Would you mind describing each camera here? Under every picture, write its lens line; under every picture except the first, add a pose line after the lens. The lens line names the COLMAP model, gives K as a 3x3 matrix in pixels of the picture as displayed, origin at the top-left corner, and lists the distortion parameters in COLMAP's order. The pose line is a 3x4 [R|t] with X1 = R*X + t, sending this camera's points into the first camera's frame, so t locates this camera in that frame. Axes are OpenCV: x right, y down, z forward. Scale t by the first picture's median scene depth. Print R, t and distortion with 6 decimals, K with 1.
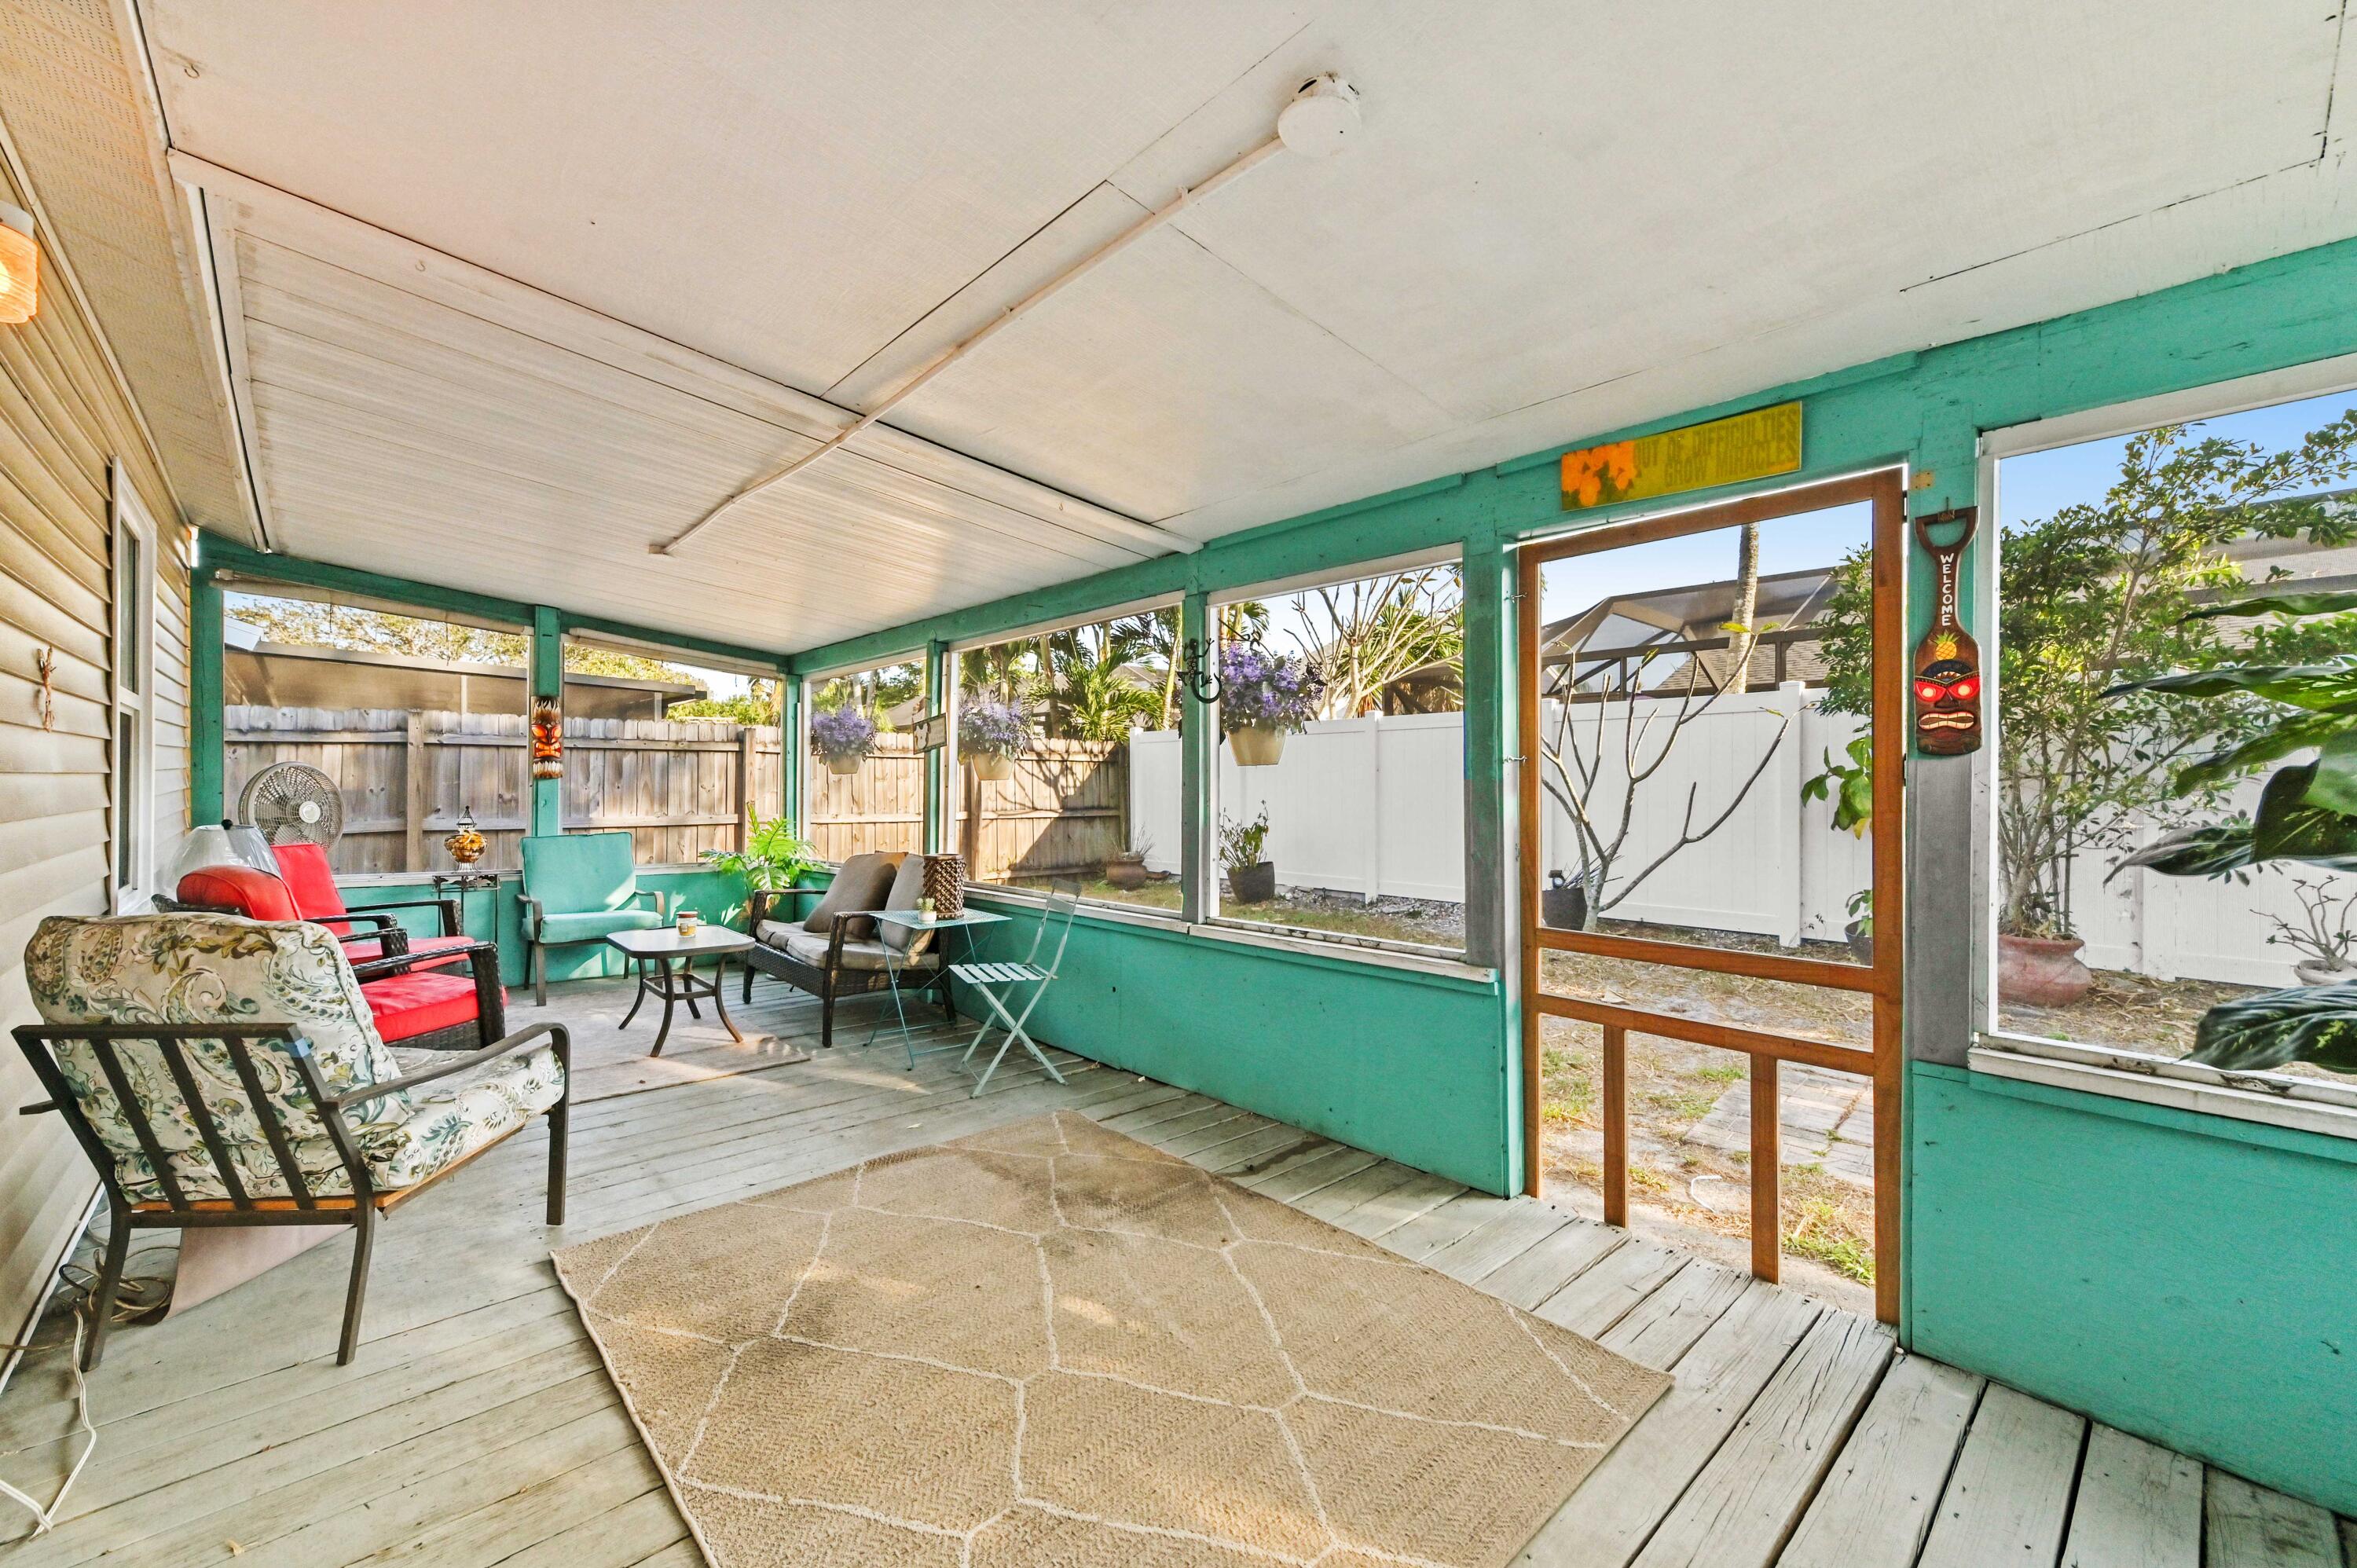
lens RADIAL K [[940.2, 0, 1186.1], [0, 940.2, 765.6], [0, 0, 1]] dist [0.001948, 0.000128]
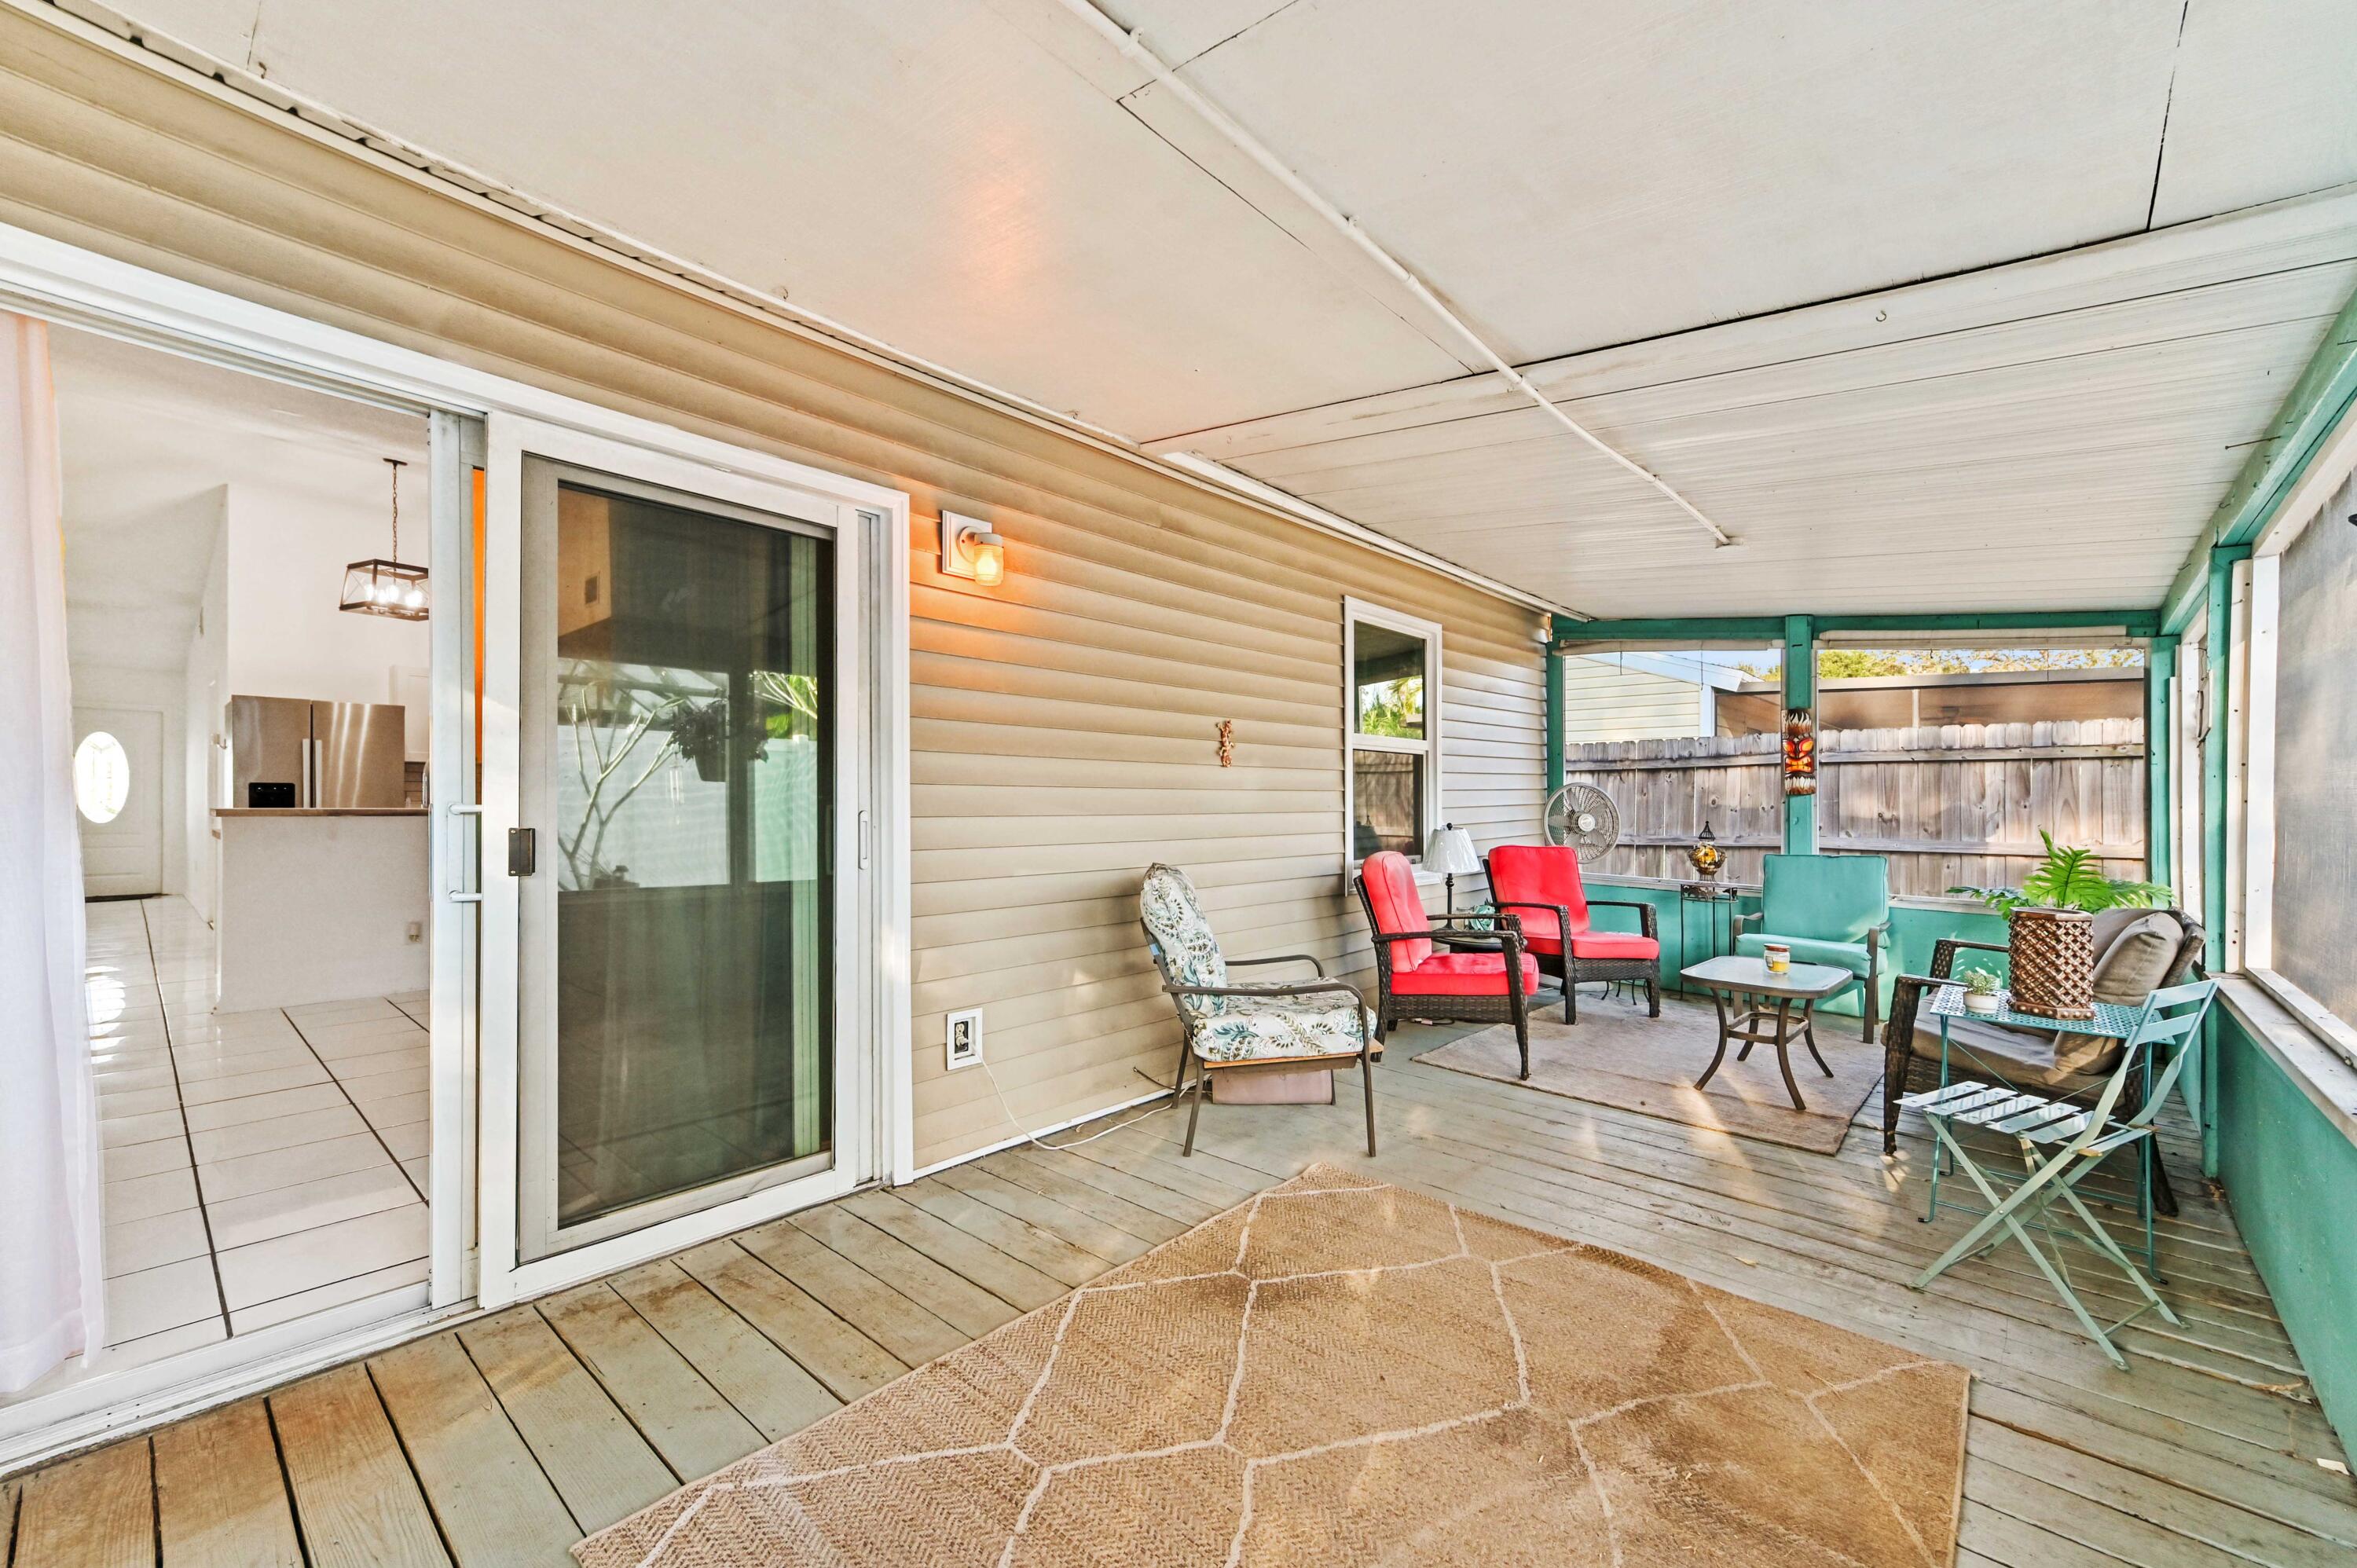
lens RADIAL K [[937.4, 0, 1144.9], [0, 937.4, 796.5], [0, 0, 1]] dist [0.001629, 0.000133]
pose [[0.068715, -0.006977, -0.997612, 0.347107], [0.014975, 0.999870, -0.005962, 0.017128], [0.997524, -0.014529, 0.068811, 0.415584]]
